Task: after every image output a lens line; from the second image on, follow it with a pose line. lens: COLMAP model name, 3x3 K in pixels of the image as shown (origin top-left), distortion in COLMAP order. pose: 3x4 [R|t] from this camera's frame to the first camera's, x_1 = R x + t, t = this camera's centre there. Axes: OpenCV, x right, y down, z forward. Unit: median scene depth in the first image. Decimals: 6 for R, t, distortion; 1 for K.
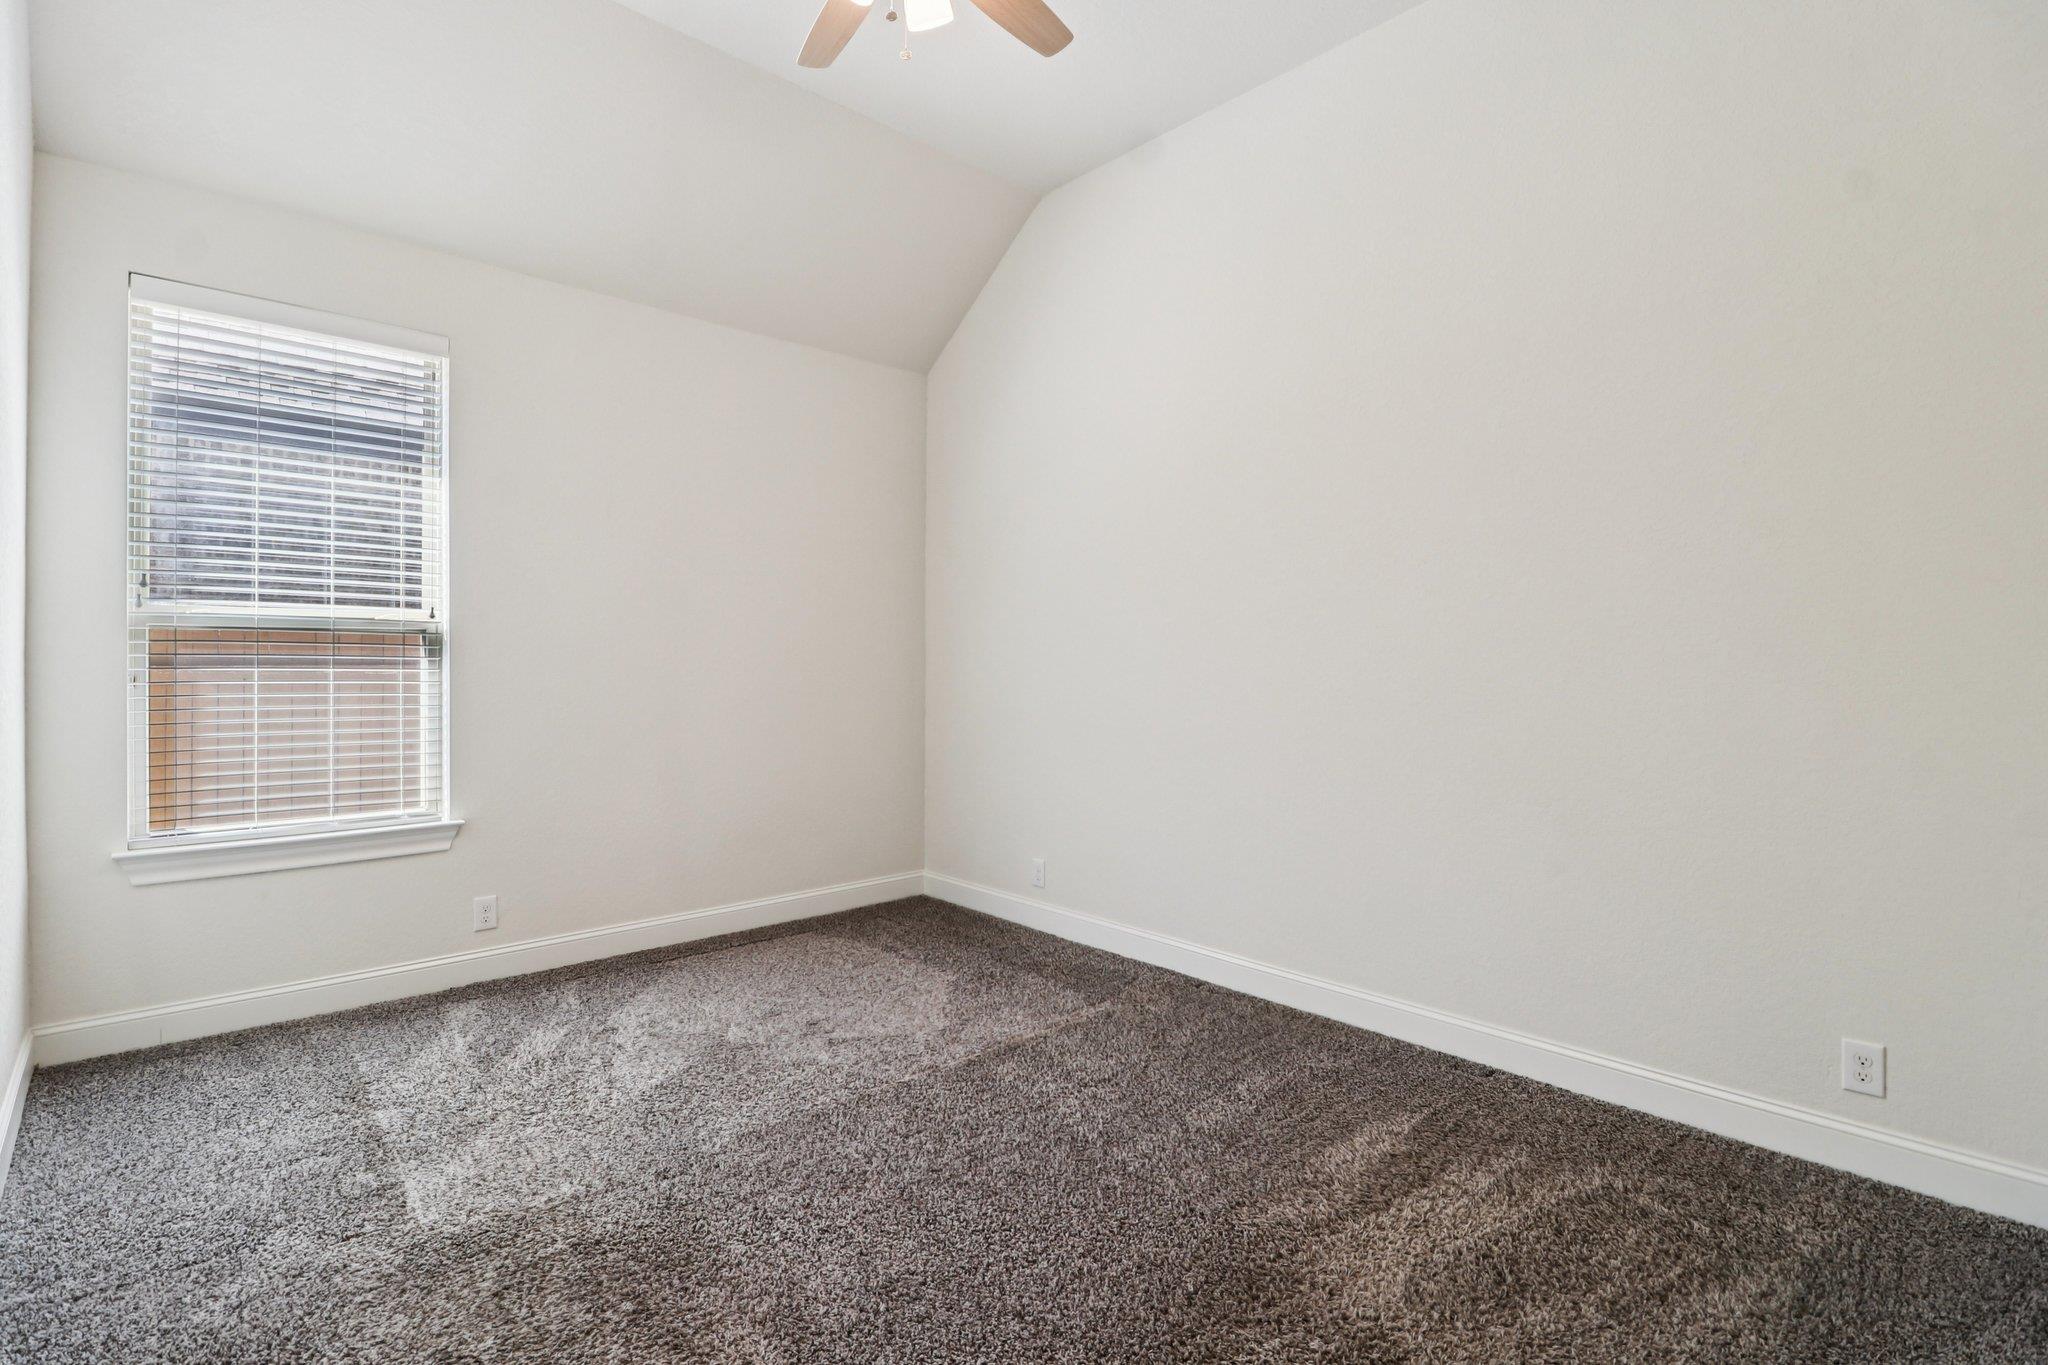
lens RADIAL K [[966.5, 0, 1017.5], [0, 966.5, 670.8], [0, 0, 1]] dist [-0.001109, -0.008265]
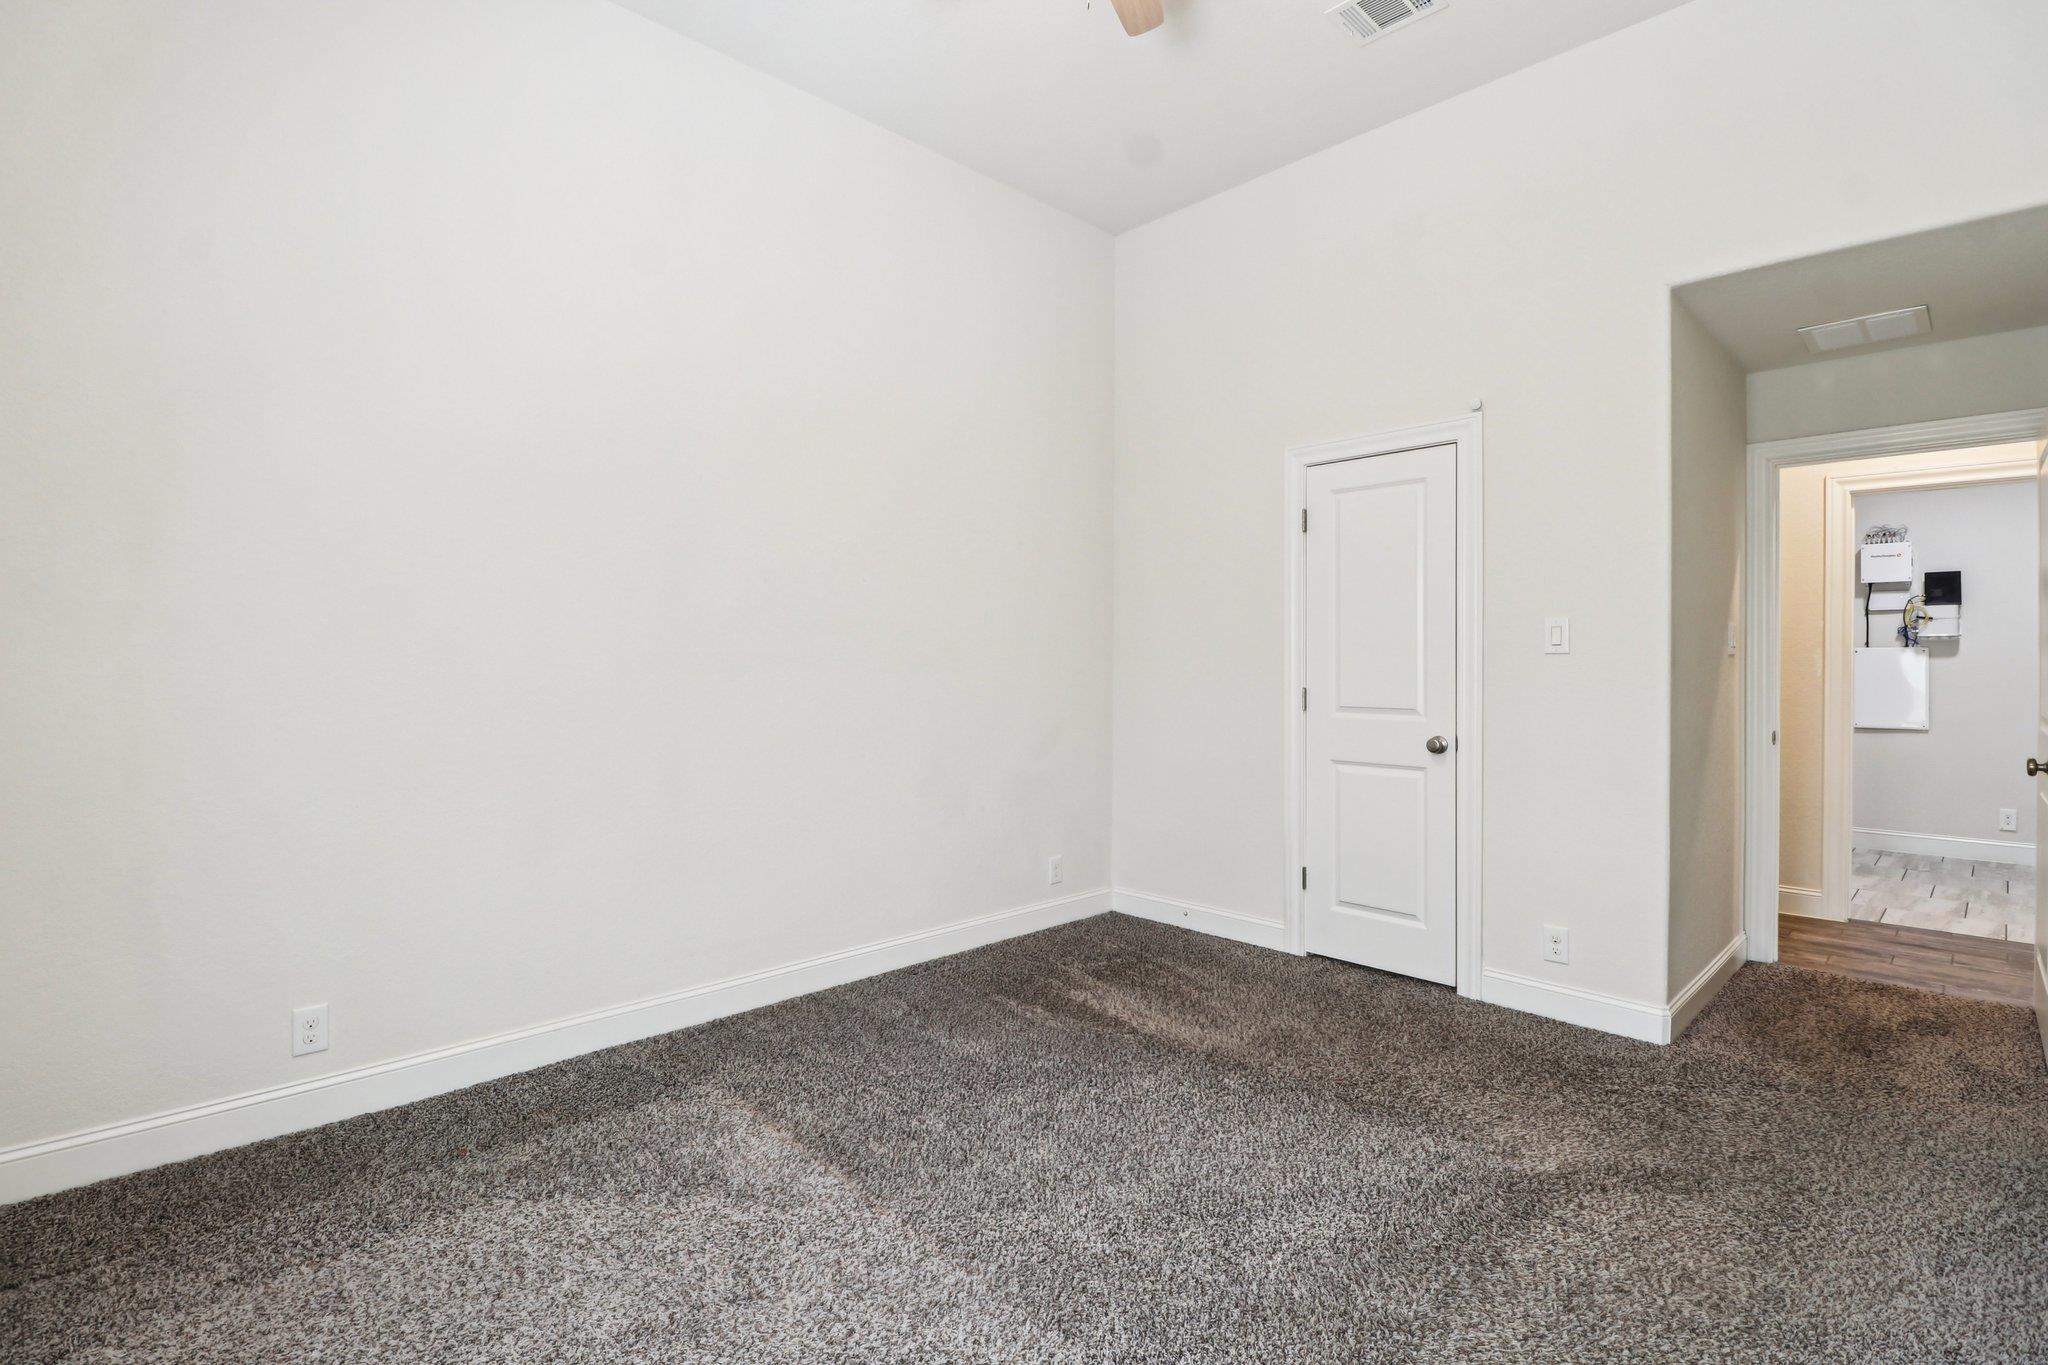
lens RADIAL K [[966.5, 0, 1025.9], [0, 966.5, 674.1], [0, 0, 1]] dist [-0.001109, -0.008265]
pose [[-0.038593, -0.023844, 0.998970, -0.863102], [-0.001036, 0.999716, 0.023822, -0.022830], [-0.999254, -0.000115, -0.038607, 0.923125]]
